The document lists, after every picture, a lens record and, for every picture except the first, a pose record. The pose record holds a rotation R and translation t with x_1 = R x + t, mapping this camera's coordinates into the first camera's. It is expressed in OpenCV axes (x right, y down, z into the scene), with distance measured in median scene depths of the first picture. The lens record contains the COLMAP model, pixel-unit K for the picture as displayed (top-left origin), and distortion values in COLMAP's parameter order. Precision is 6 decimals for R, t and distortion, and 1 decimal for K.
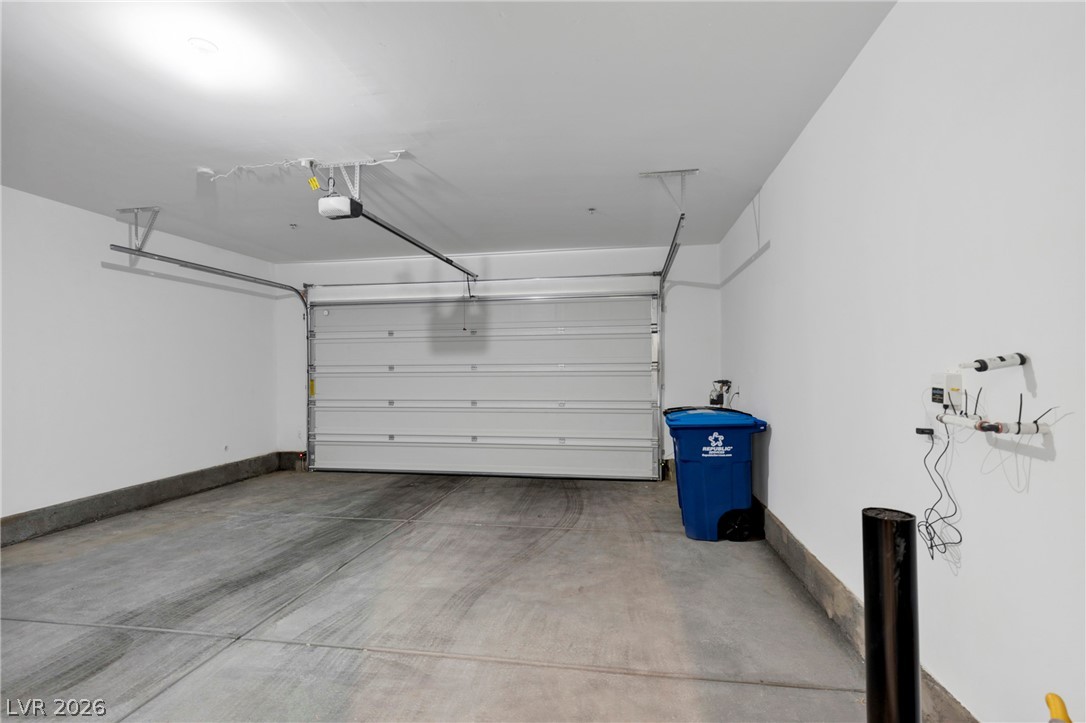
lens RADIAL K [[501.3, 0, 543.8], [0, 501.3, 368.0], [0, 0, 1]] dist [0.014229, -0.000364]
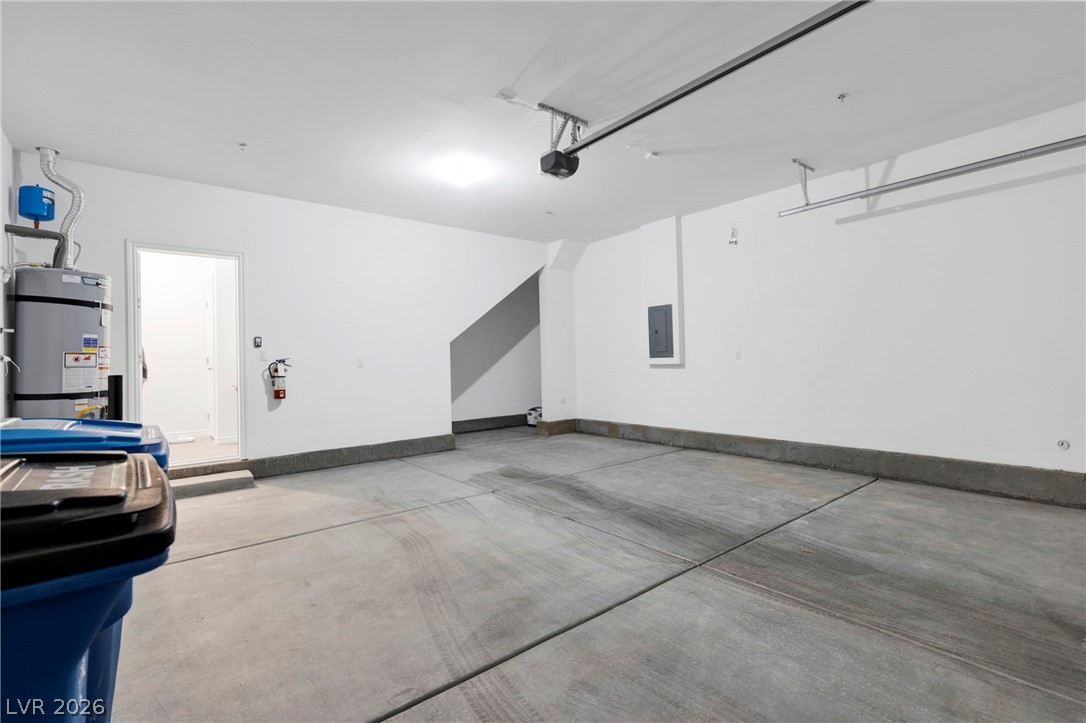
lens RADIAL K [[501.3, 0, 538.8], [0, 501.3, 351.4], [0, 0, 1]] dist [0.014229, -0.000364]
pose [[-0.668354, 0.006680, -0.743814, 0.333577], [0.029360, 0.999417, -0.017406, 0.065164], [0.743264, -0.033472, -0.668160, 1.426604]]
